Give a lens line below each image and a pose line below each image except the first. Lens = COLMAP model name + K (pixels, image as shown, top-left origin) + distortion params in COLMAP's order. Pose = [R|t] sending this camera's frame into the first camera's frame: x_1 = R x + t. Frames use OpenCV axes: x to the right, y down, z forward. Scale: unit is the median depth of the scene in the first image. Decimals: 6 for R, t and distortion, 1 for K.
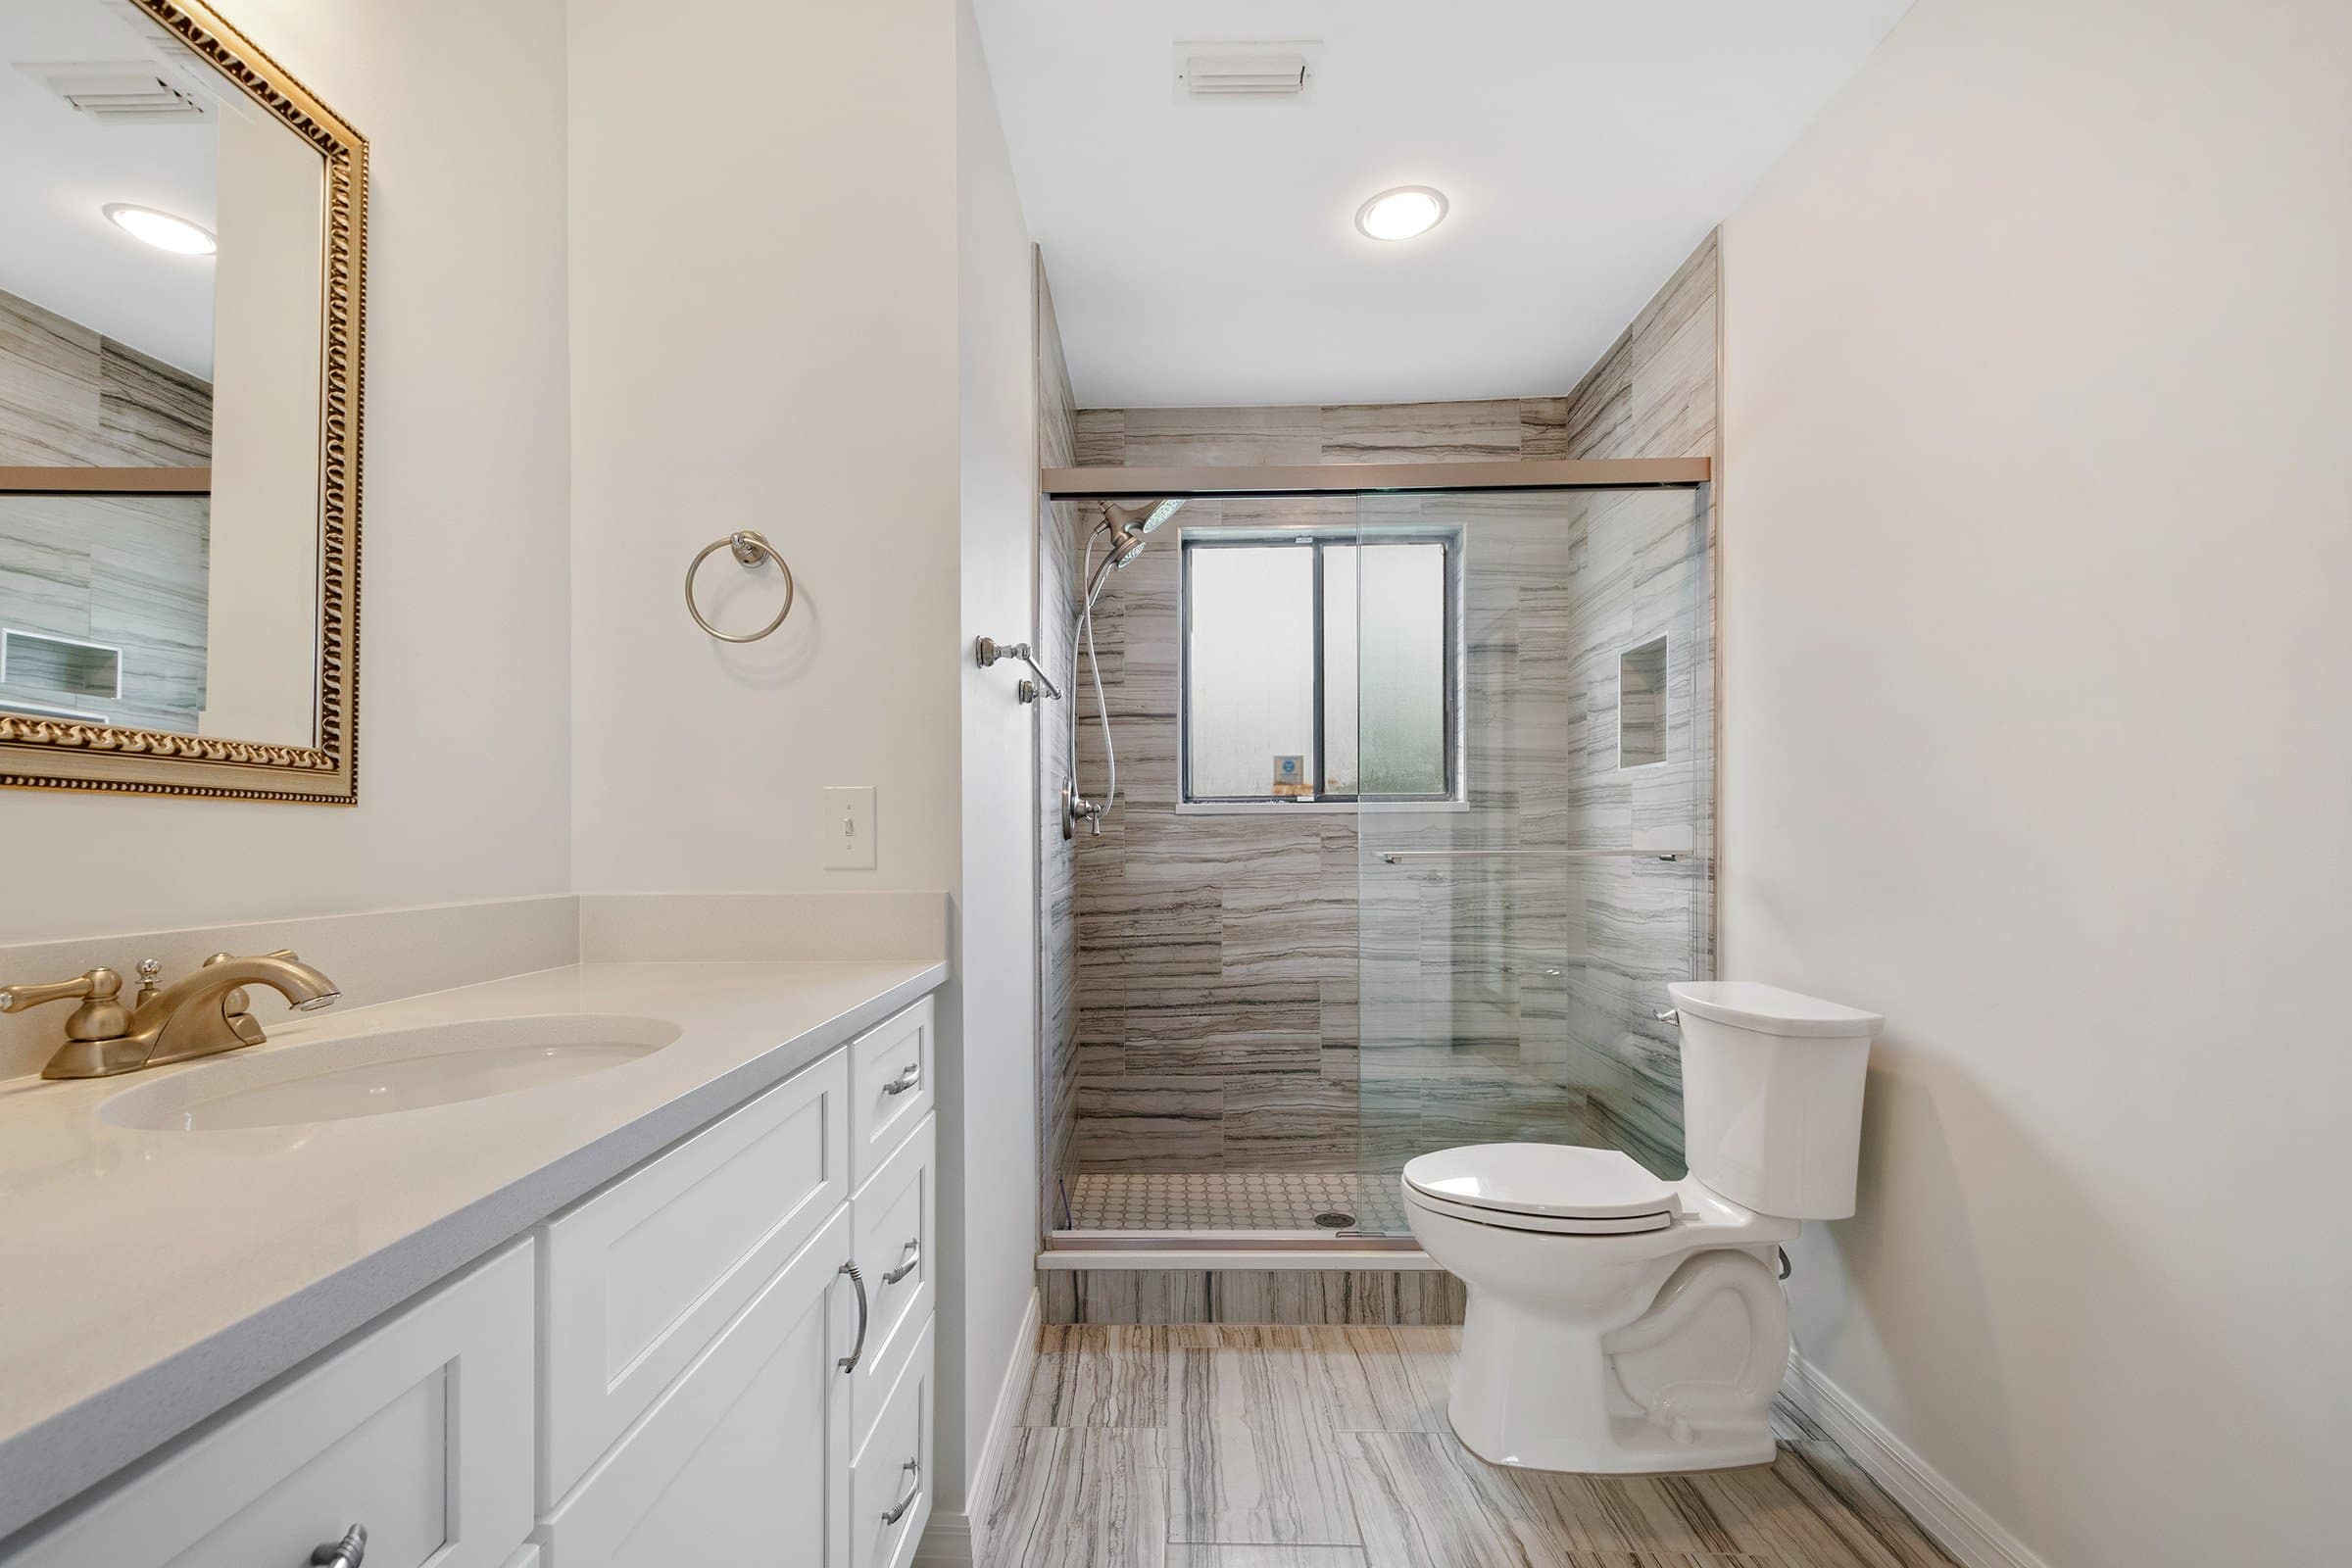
lens RADIAL K [[1032.9, 0, 1156.5], [0, 1032.9, 844.7], [0, 0, 1]] dist [0.031483, -0.016448]
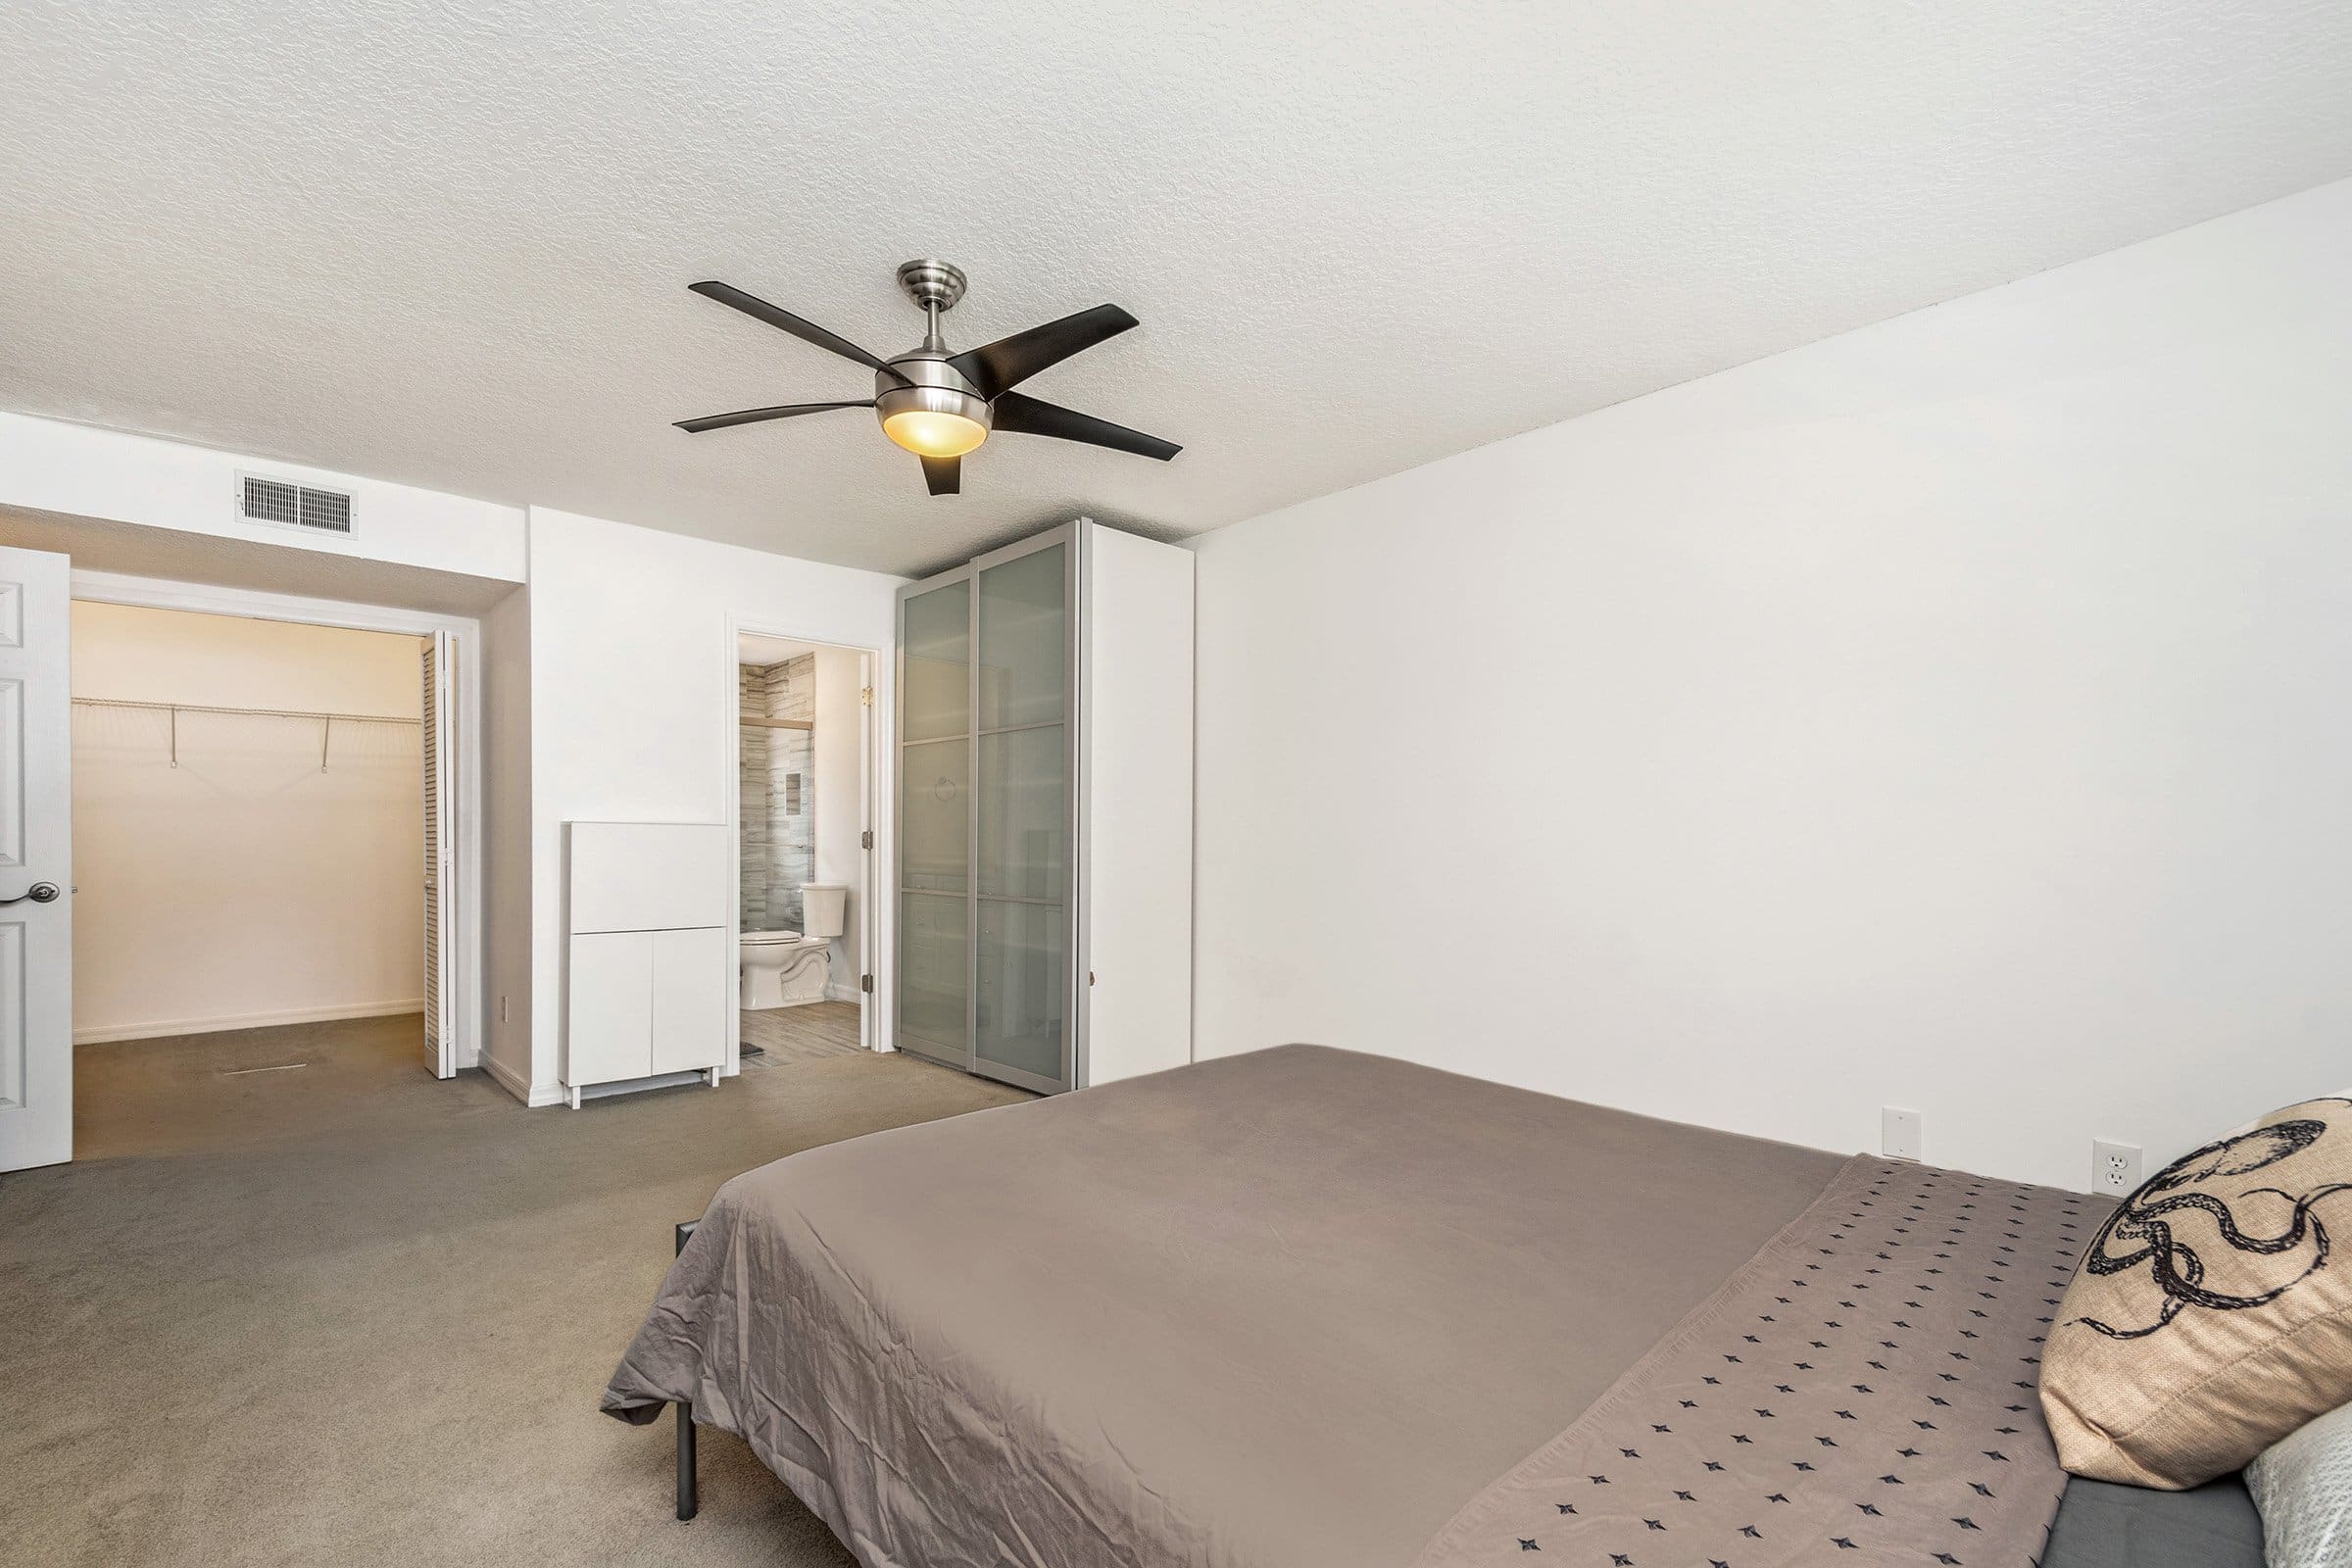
lens RADIAL K [[1032.9, 0, 1156.5], [0, 1032.9, 844.7], [0, 0, 1]] dist [0.031483, -0.016448]
pose [[0.723044, 0.001449, 0.690800, -0.713499], [-0.000615, 0.999999, -0.001453, 0.008156], [-0.690801, 0.000626, 0.723044, -1.603371]]
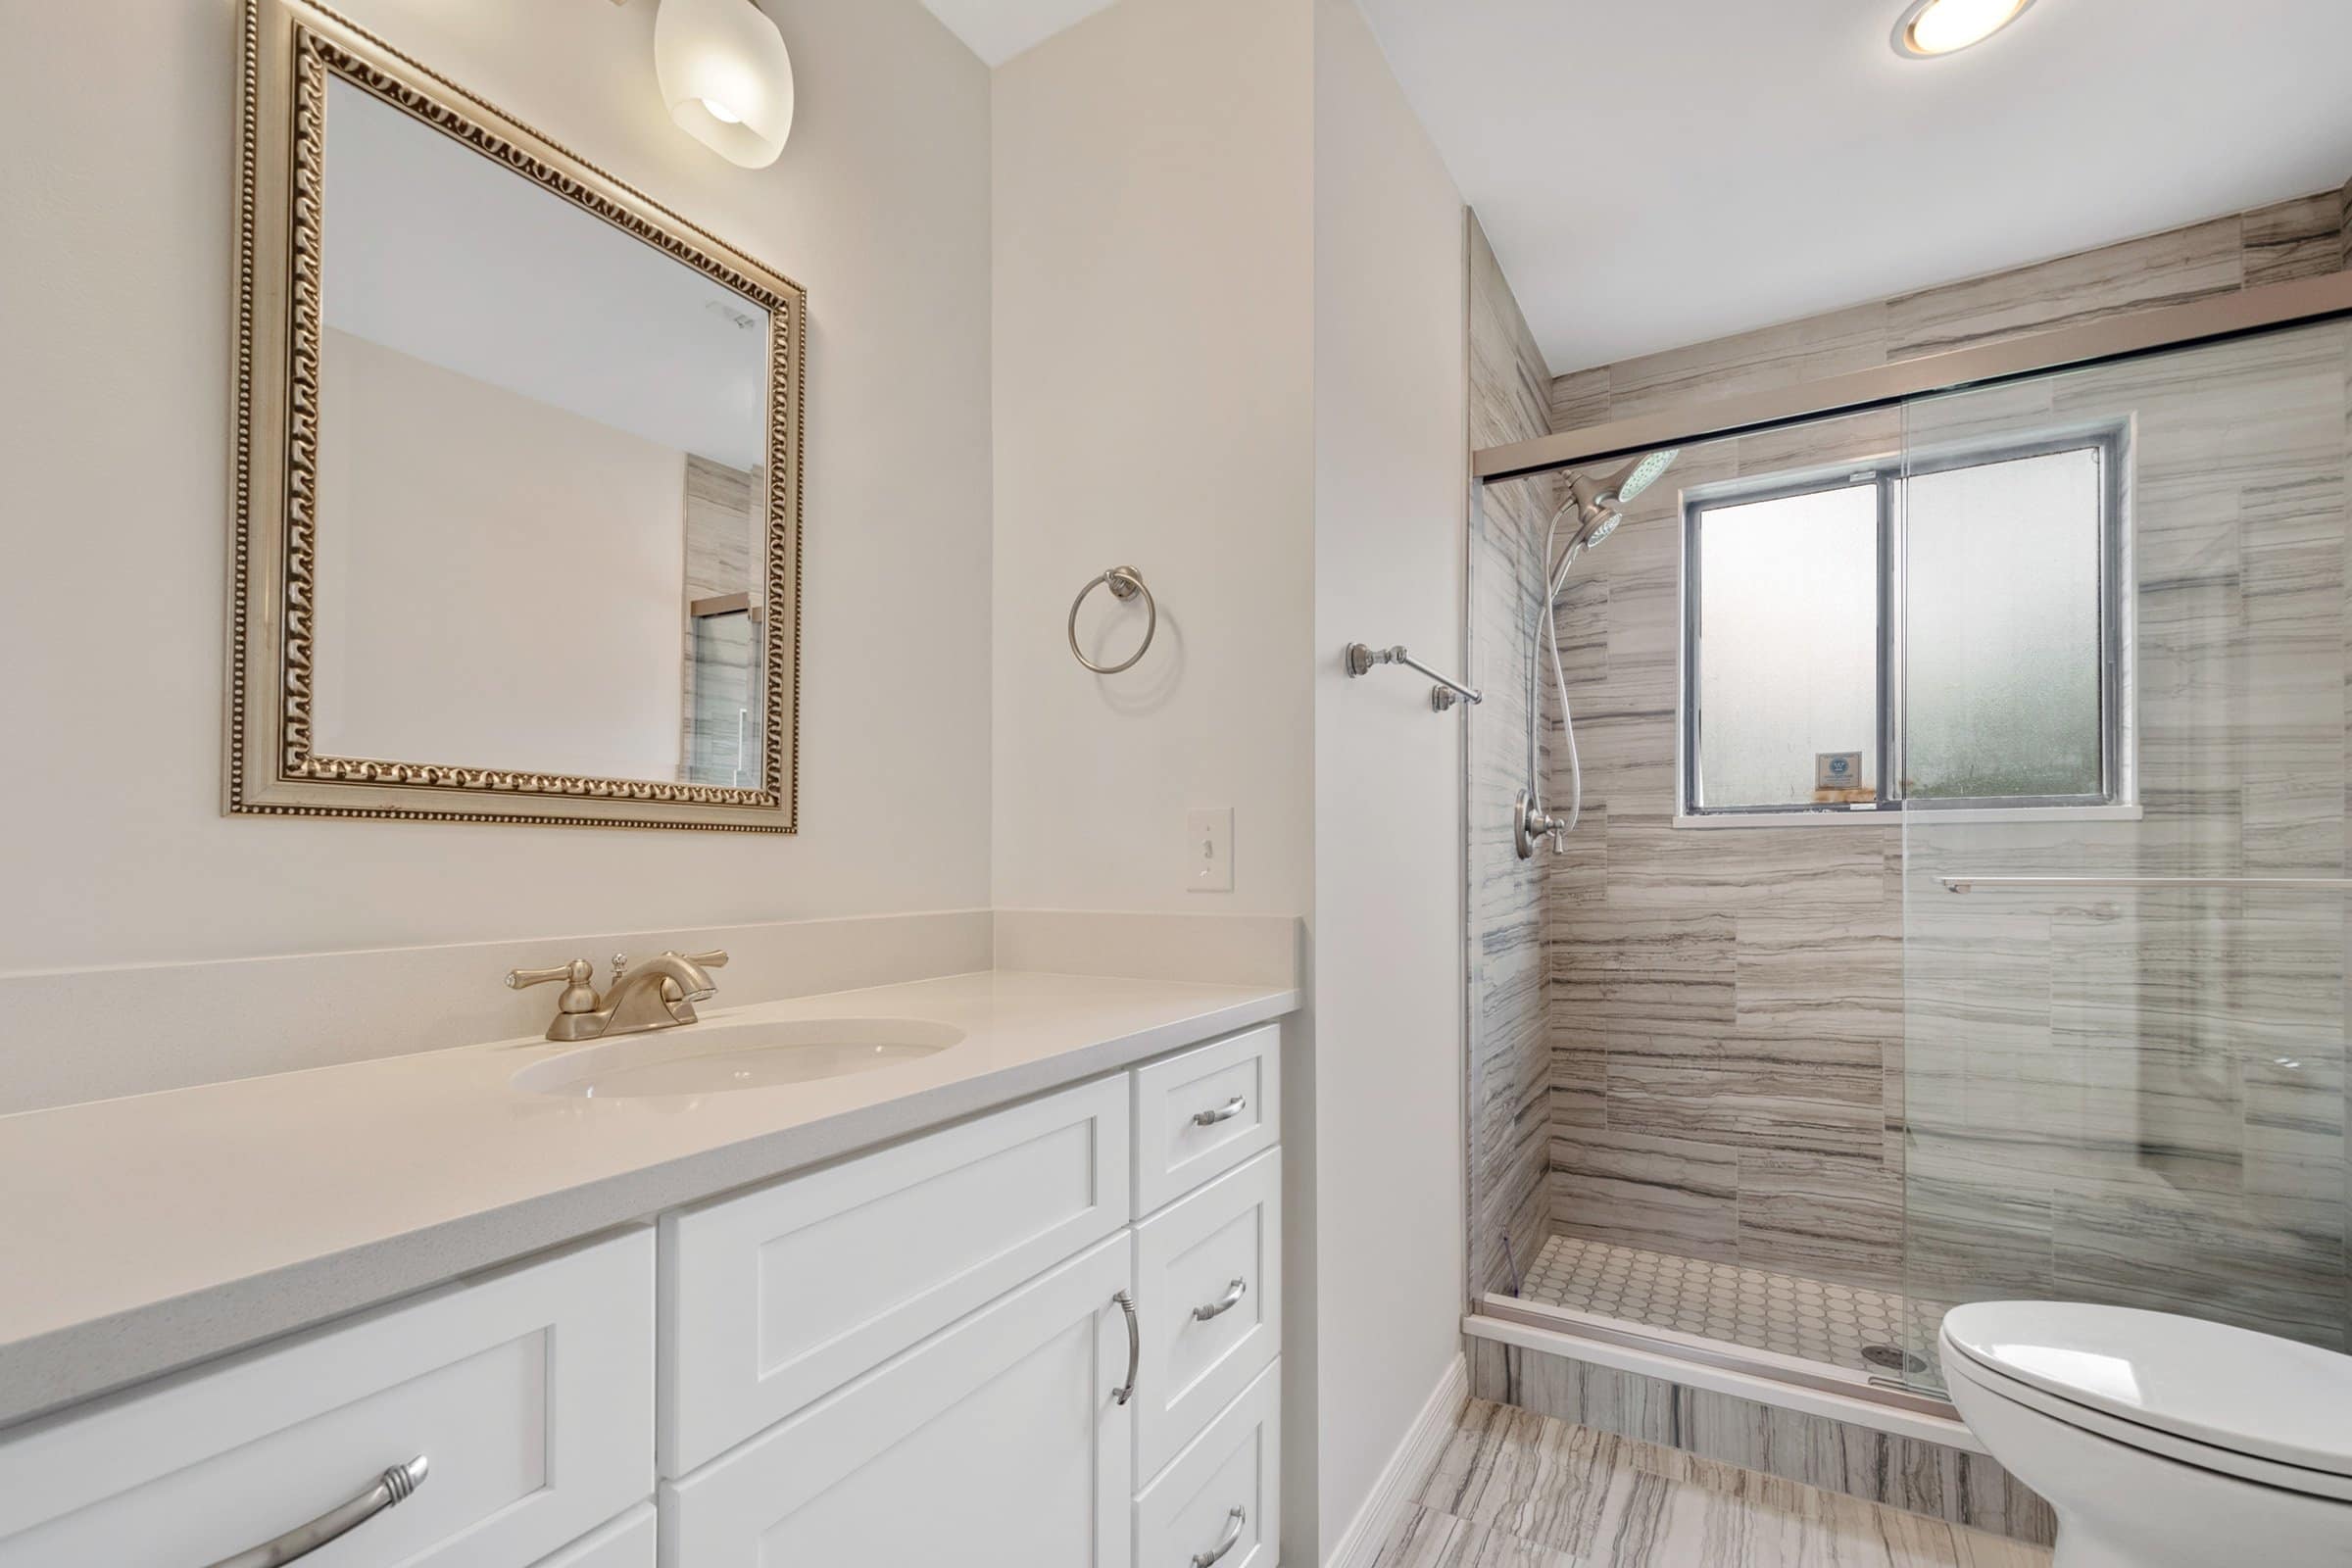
lens RADIAL K [[1036.5, 0, 1156.9], [0, 1036.5, 854.2], [0, 0, 1]] dist [0.028296, -0.009914]
pose [[0.869986, 0.000882, -0.493075, 0.079621], [-0.003361, 0.999986, -0.004143, -0.003825], [0.493065, 0.005262, 0.869977, 0.055189]]
